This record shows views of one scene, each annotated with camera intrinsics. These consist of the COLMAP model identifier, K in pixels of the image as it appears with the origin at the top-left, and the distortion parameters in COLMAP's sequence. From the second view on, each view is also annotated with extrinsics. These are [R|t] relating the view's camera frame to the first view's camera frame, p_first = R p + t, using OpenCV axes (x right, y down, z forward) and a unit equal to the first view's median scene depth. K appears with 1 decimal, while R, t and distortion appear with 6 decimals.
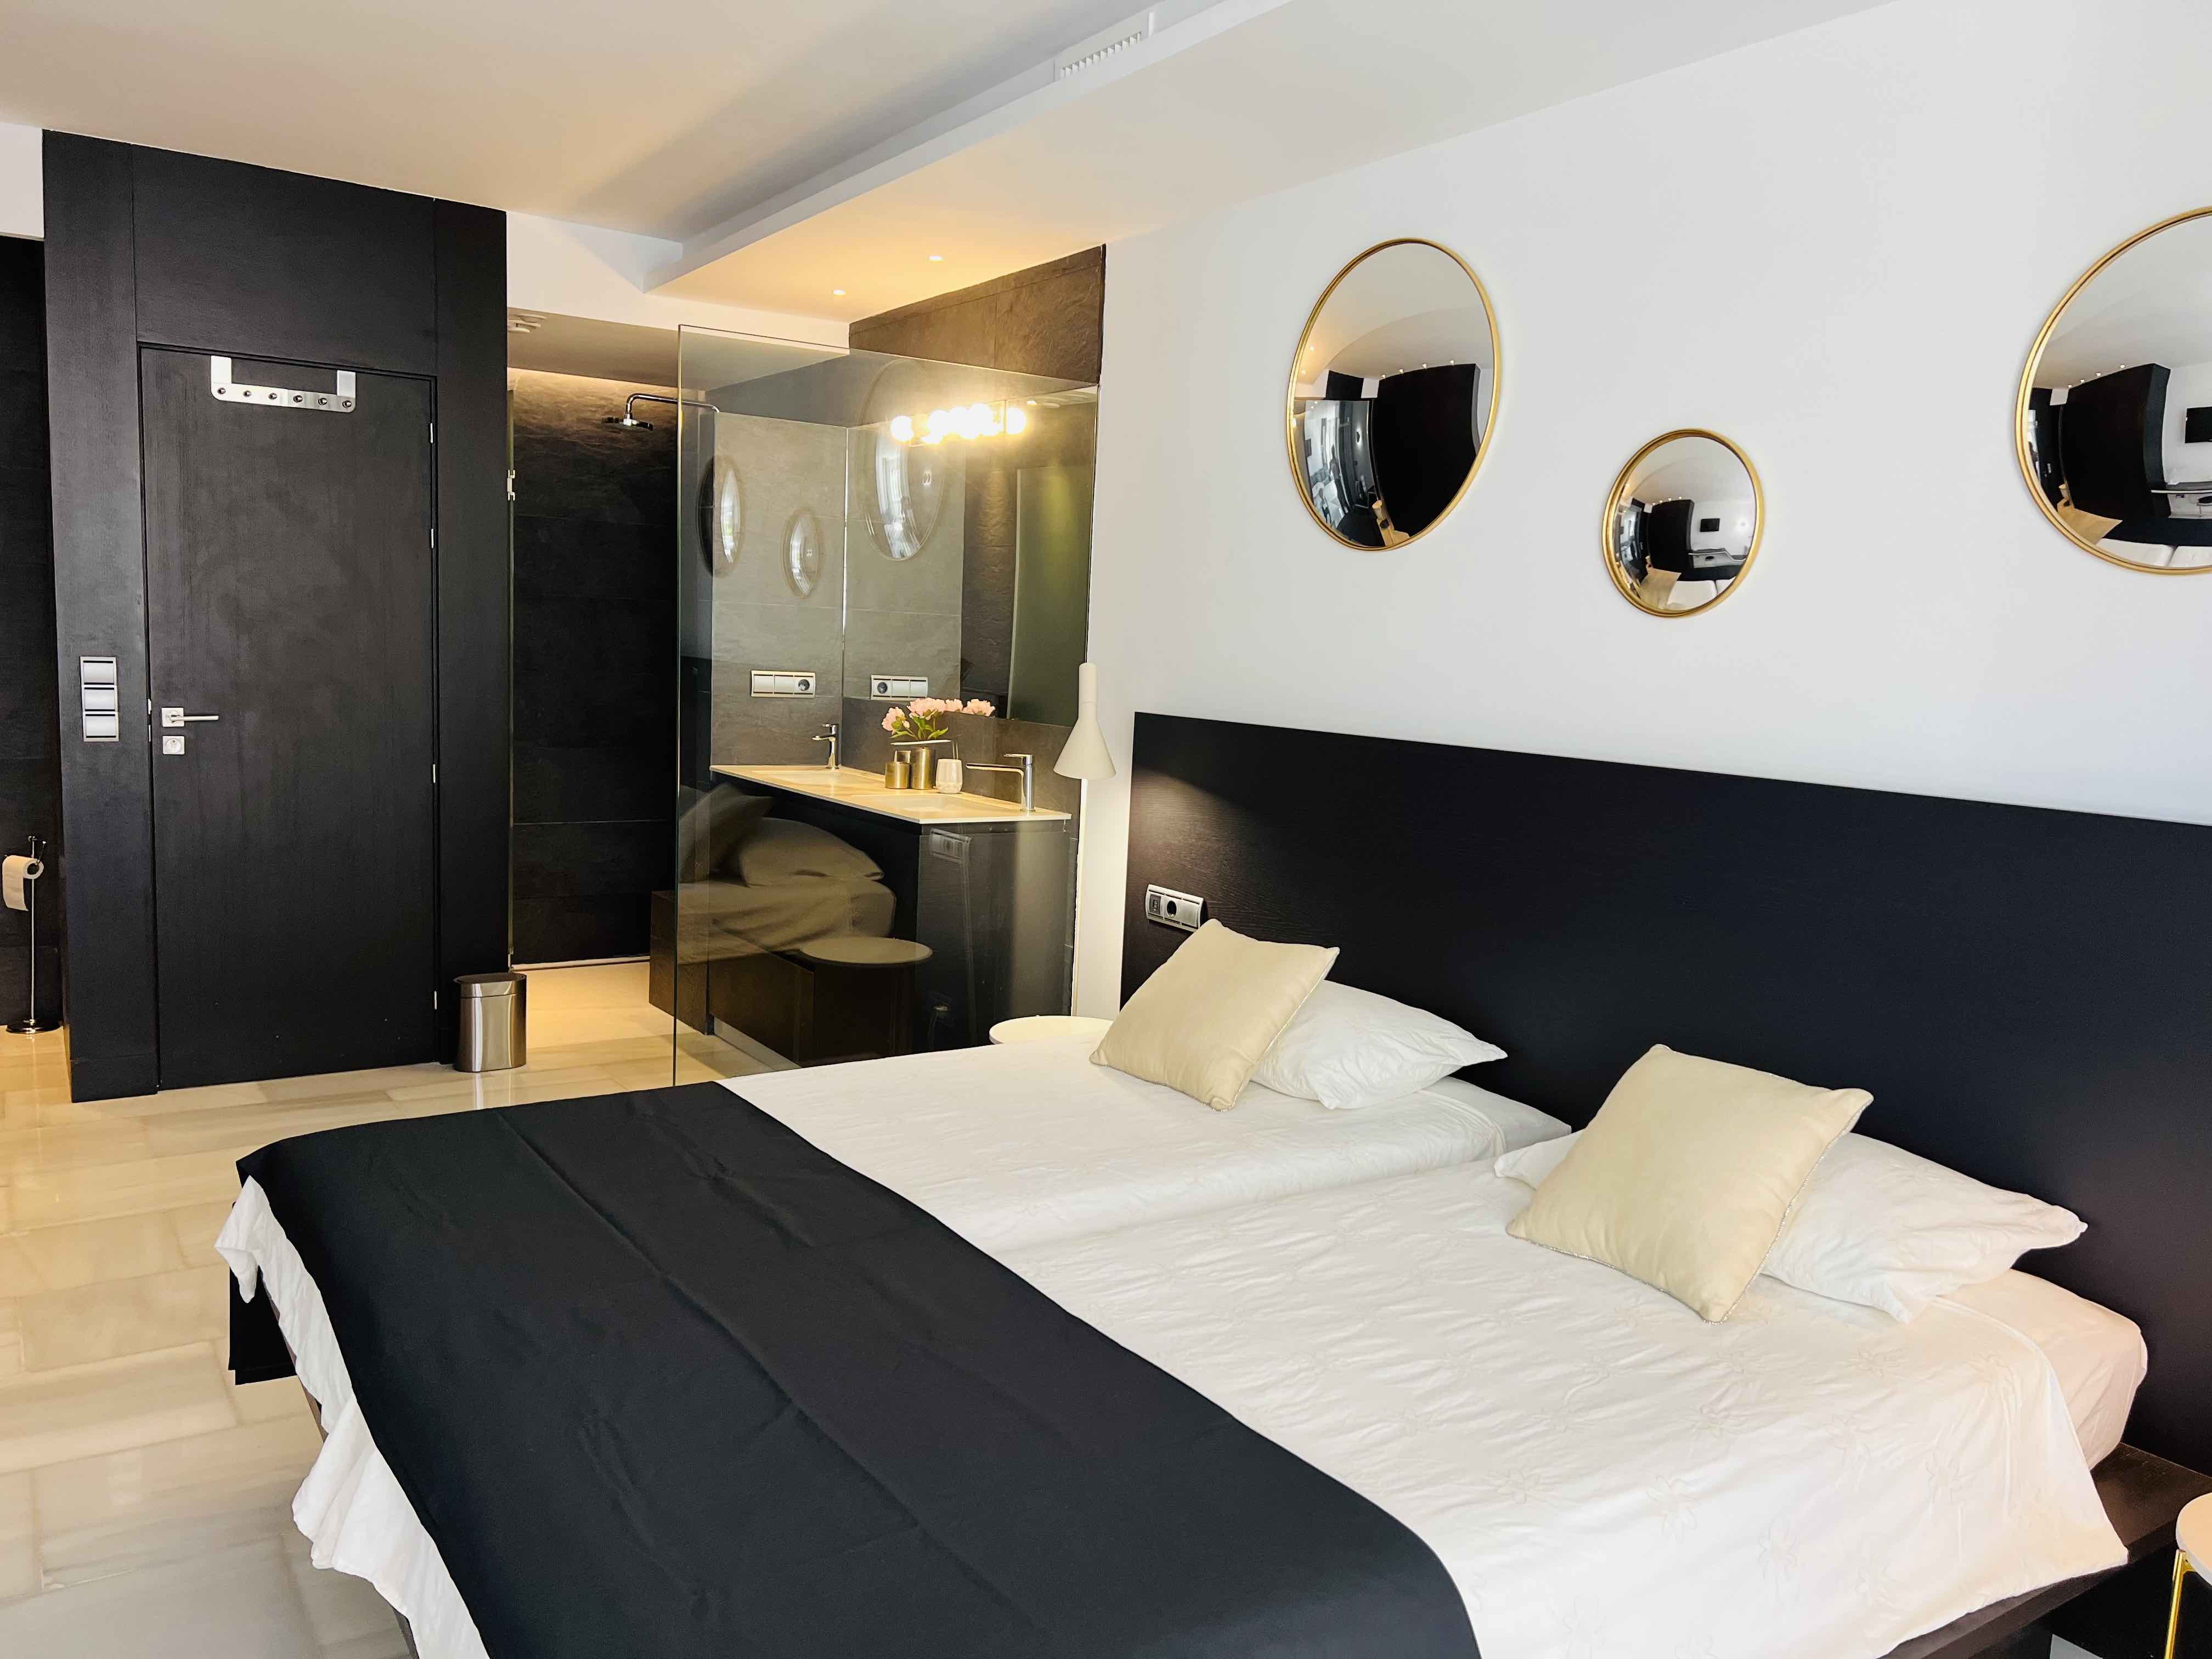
lens RADIAL K [[1649.9, 0, 1081.0], [0, 1649.9, 837.6], [0, 0, 1]] dist [0.071381, -0.059761]
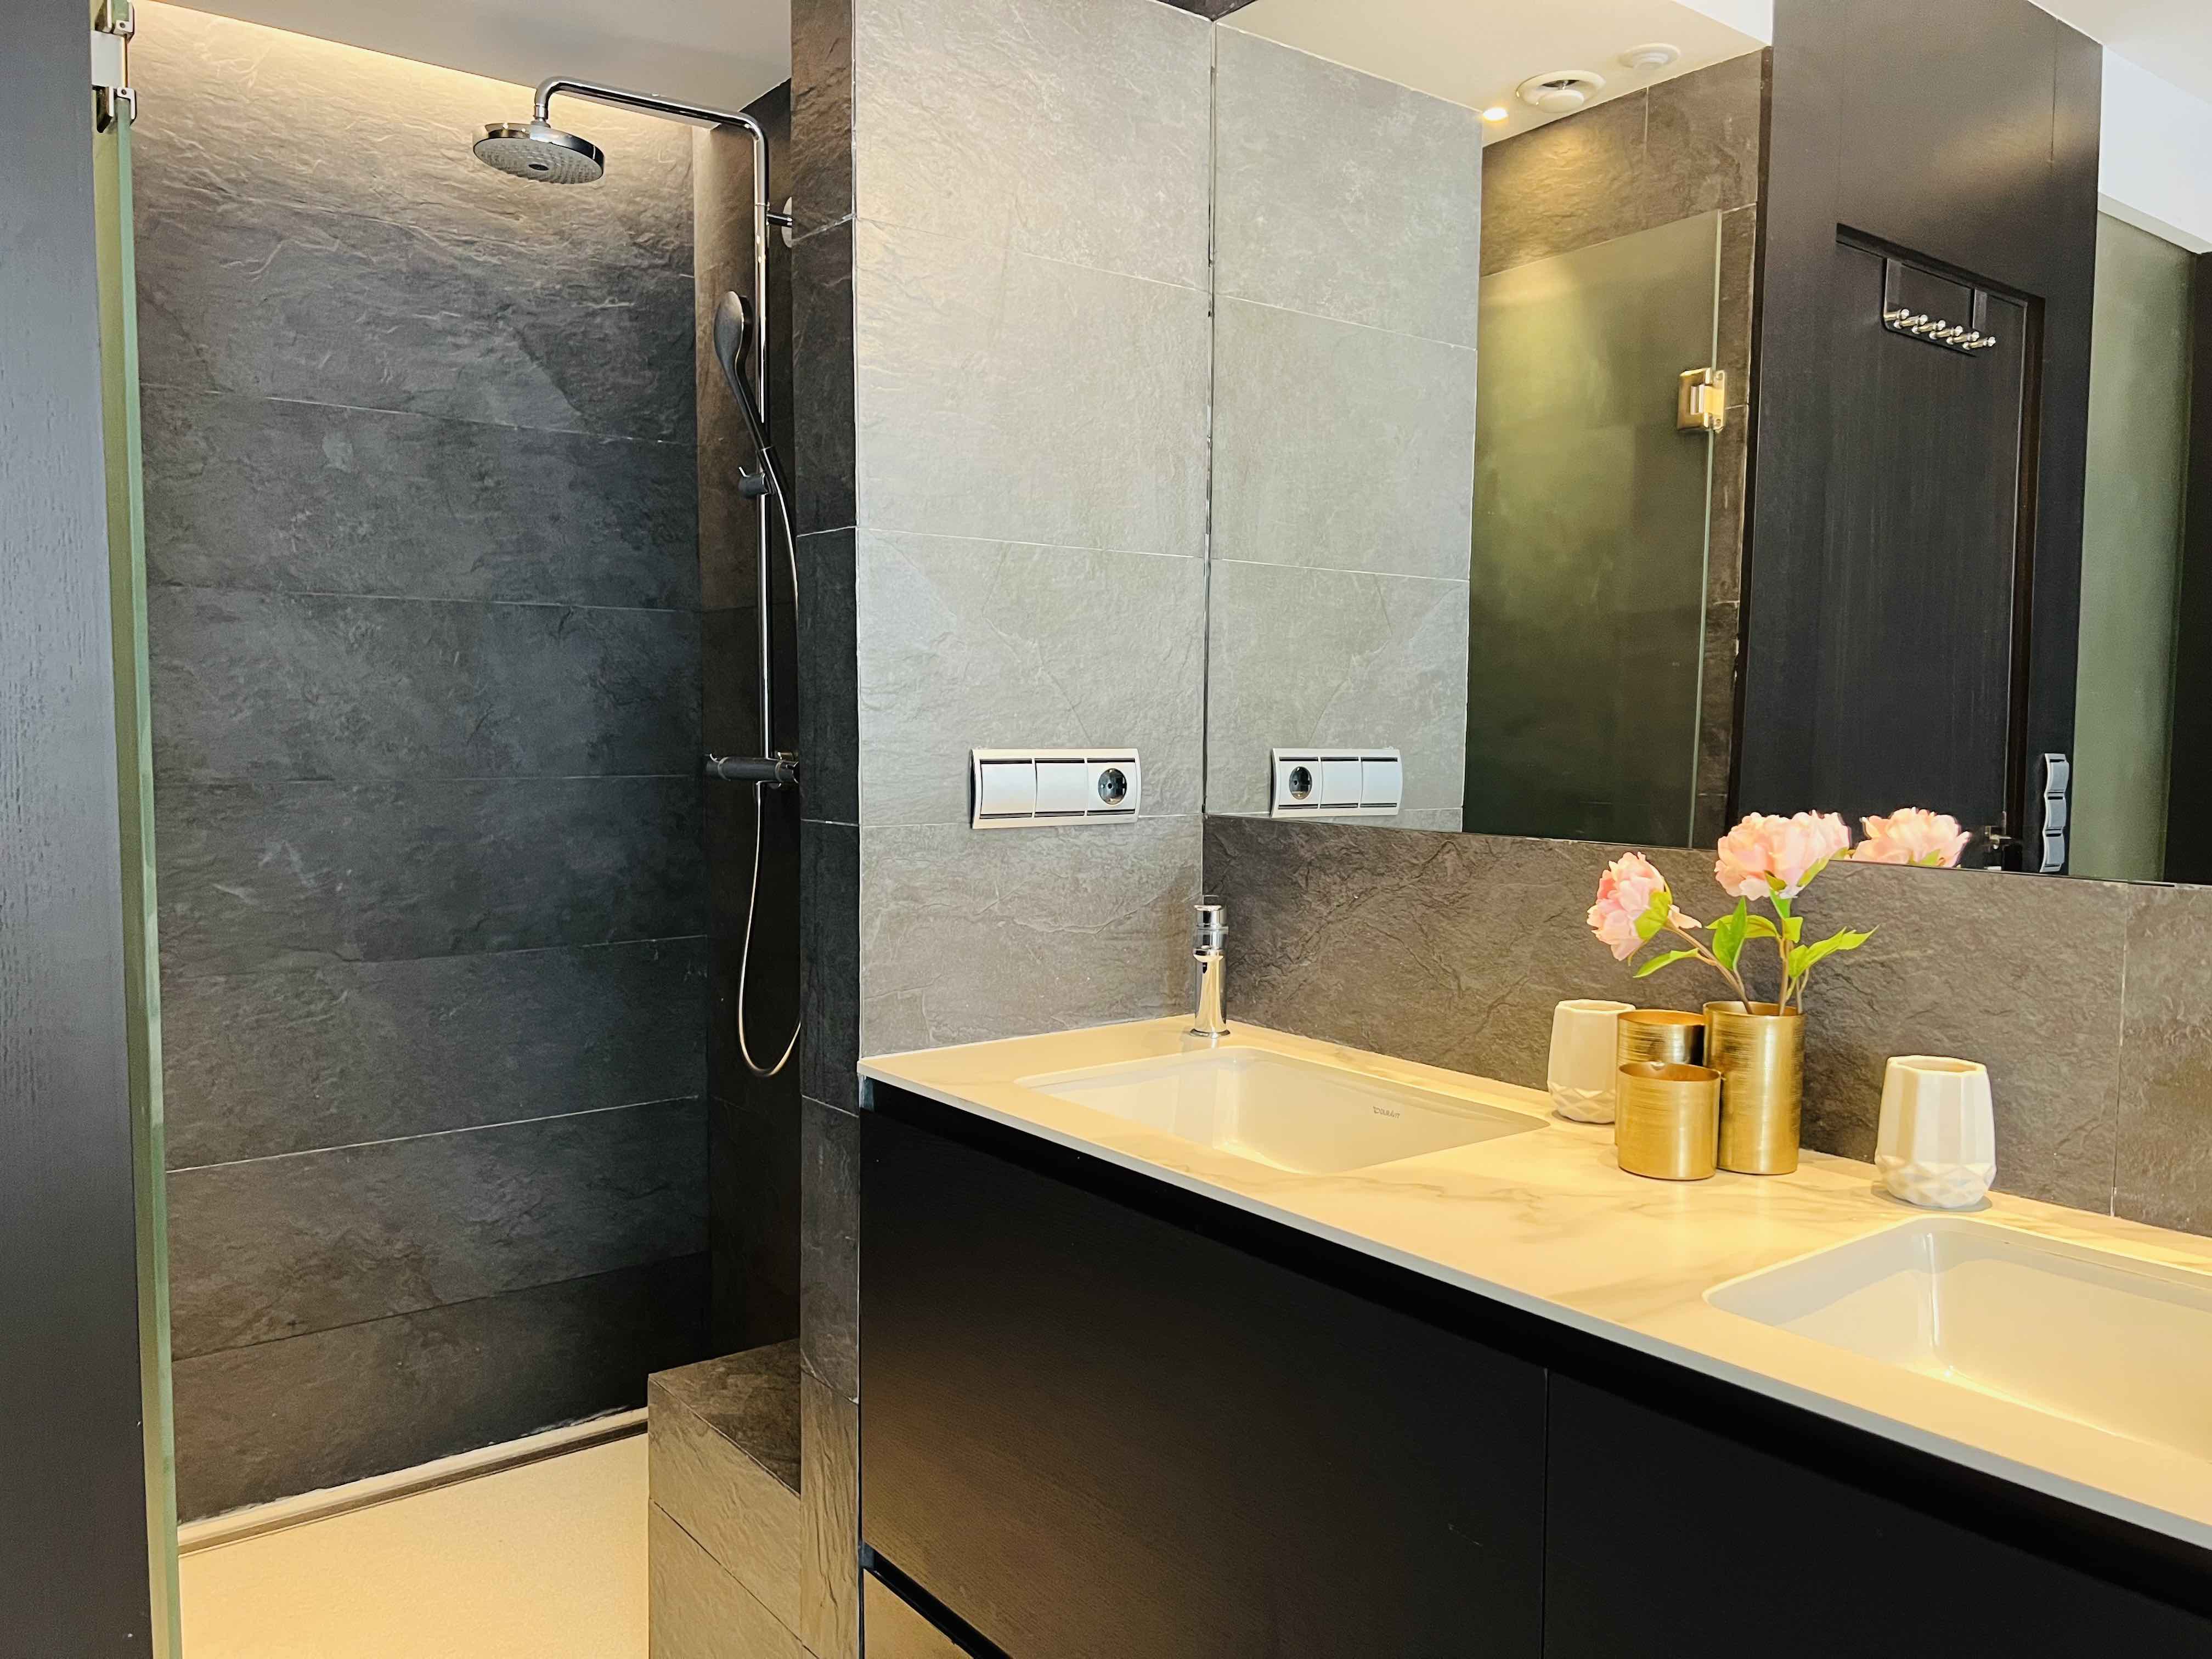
lens RADIAL K [[1665.3, 0, 1114.0], [0, 1665.3, 829.3], [0, 0, 1]] dist [-0.000290, 0.005367]
pose [[0.995882, -0.045086, 0.078659, -0.212461], [0.049133, 0.997525, -0.050306, -0.073428], [-0.076196, 0.053963, 0.995632, 0.734280]]
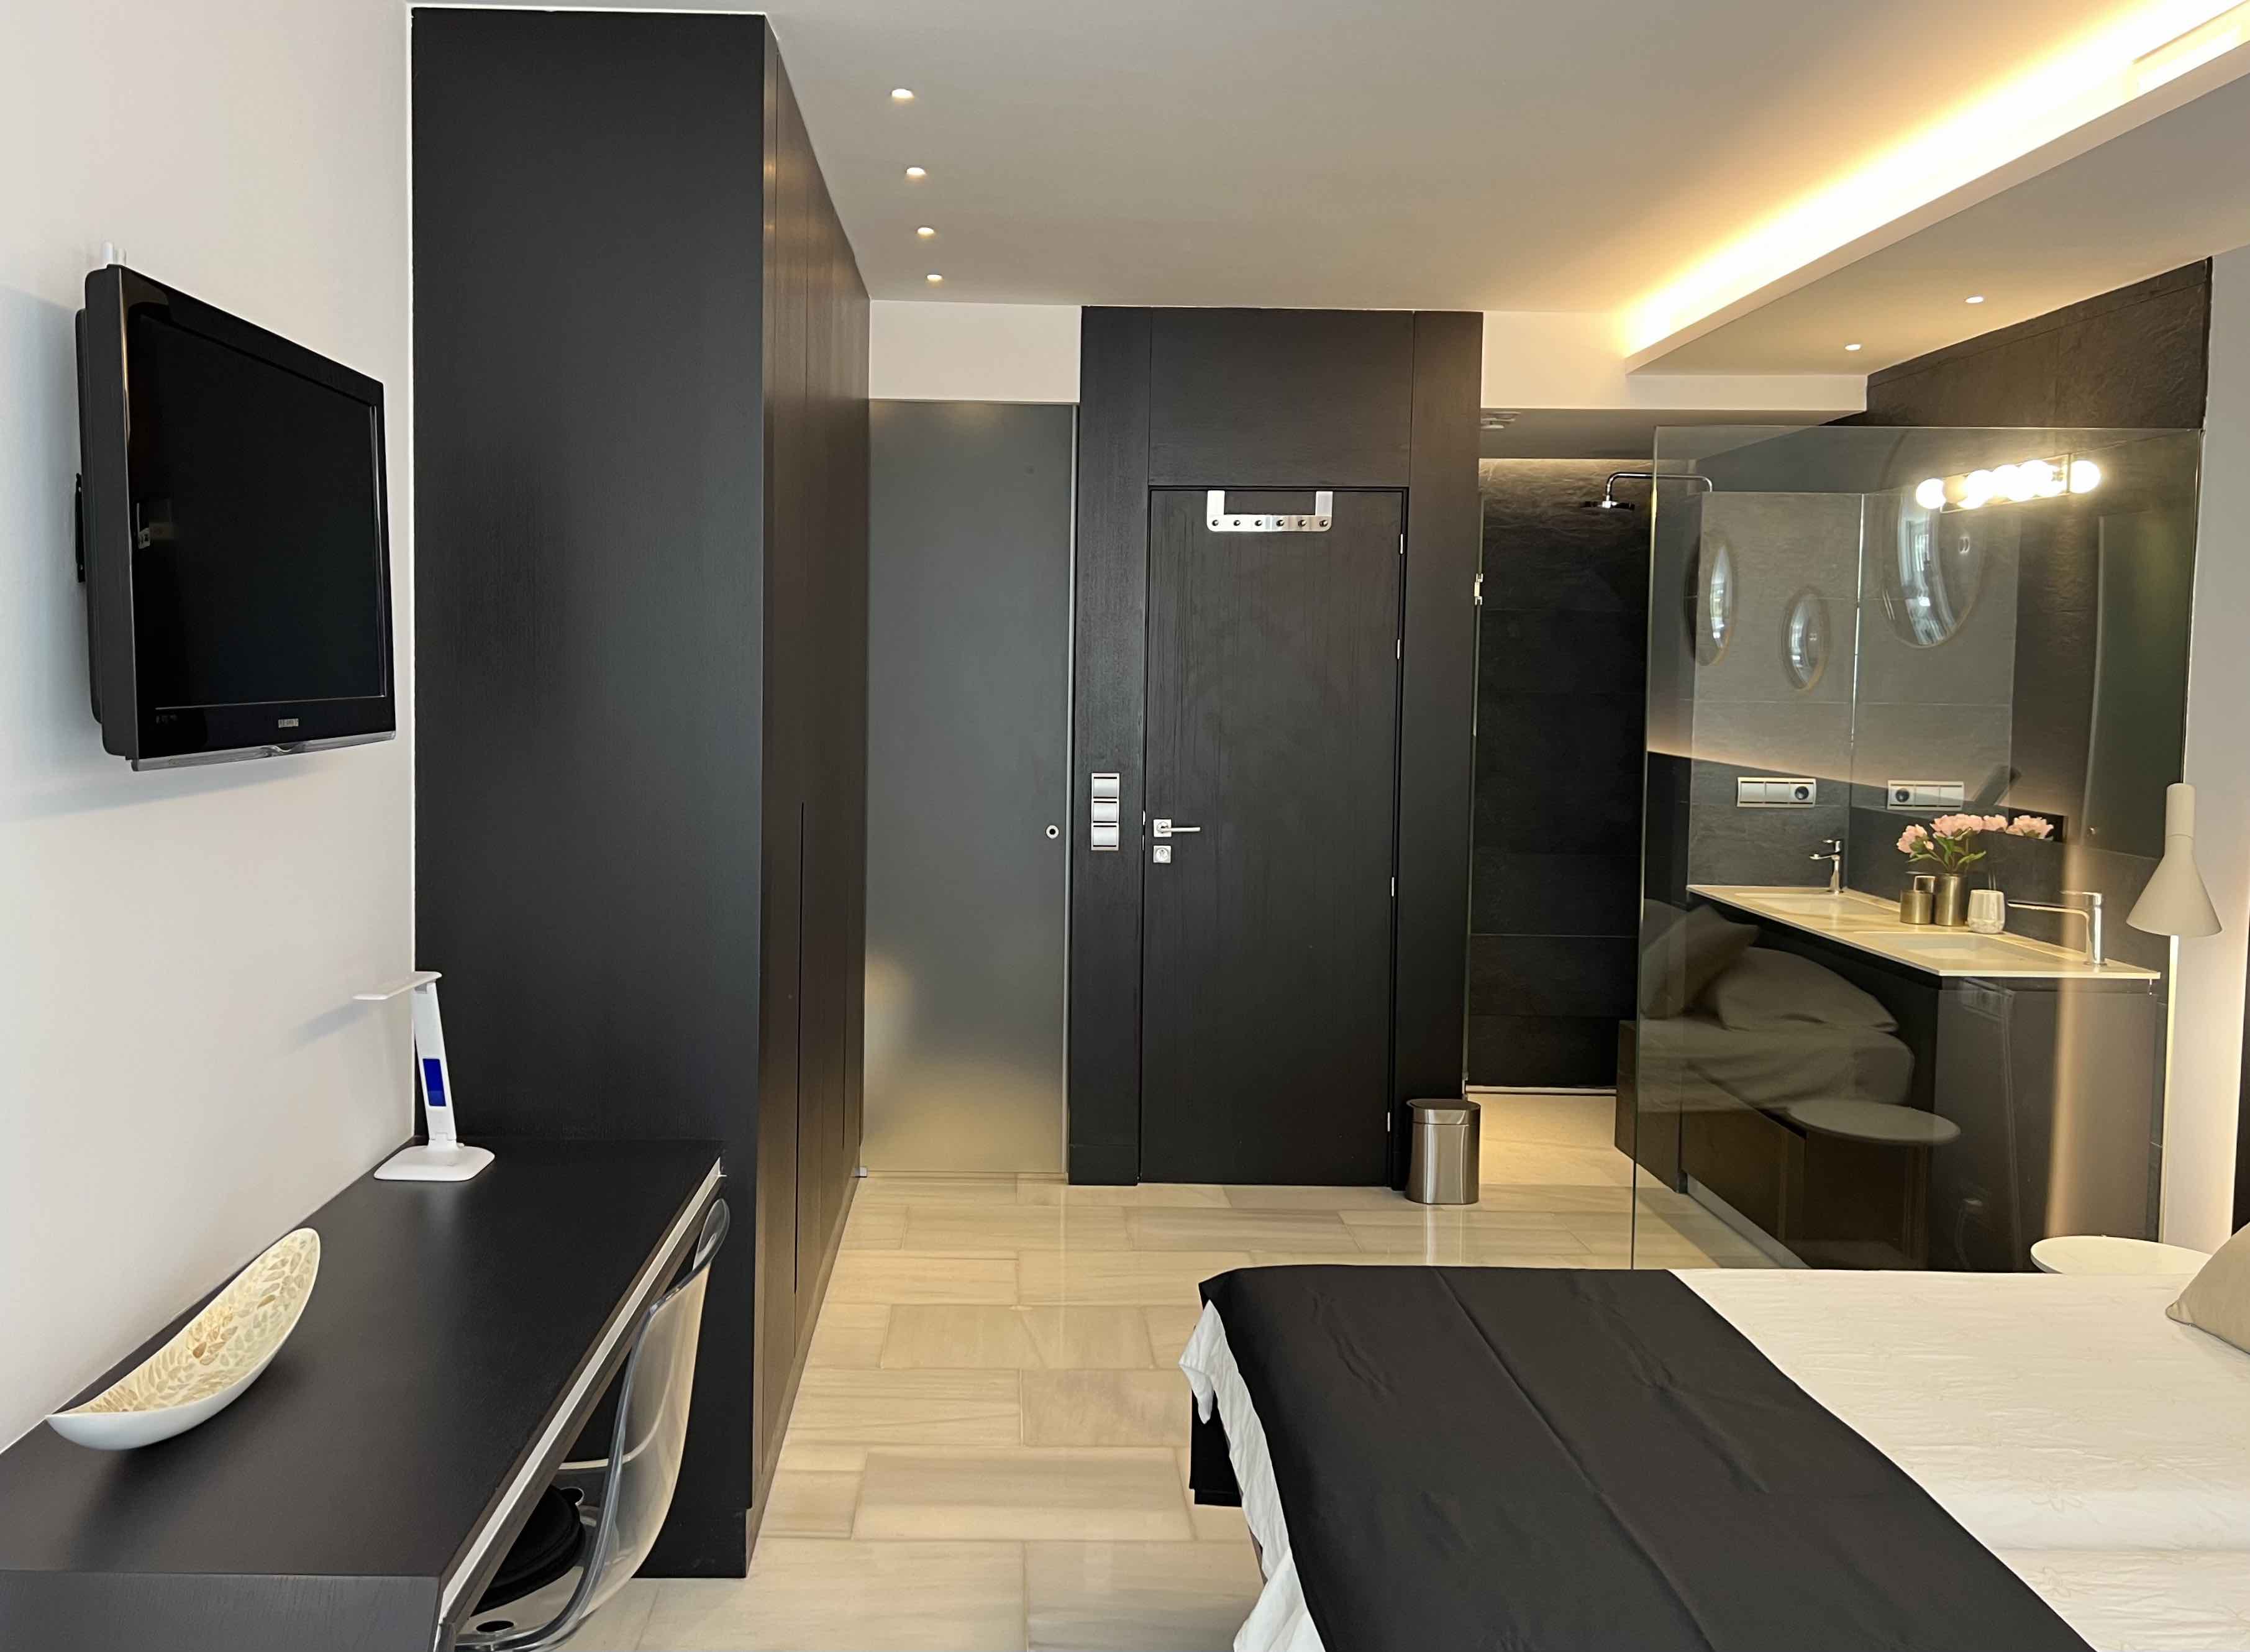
lens RADIAL K [[1892.5, 0, 1069.7], [0, 1892.5, 781.8], [0, 0, 1]] dist [0.053746, -0.011994]
pose [[0.854270, 0.002314, -0.519825, 0.024268], [-0.039563, 0.997379, -0.060576, -0.025521], [0.518322, 0.072314, 0.852122, -0.042103]]
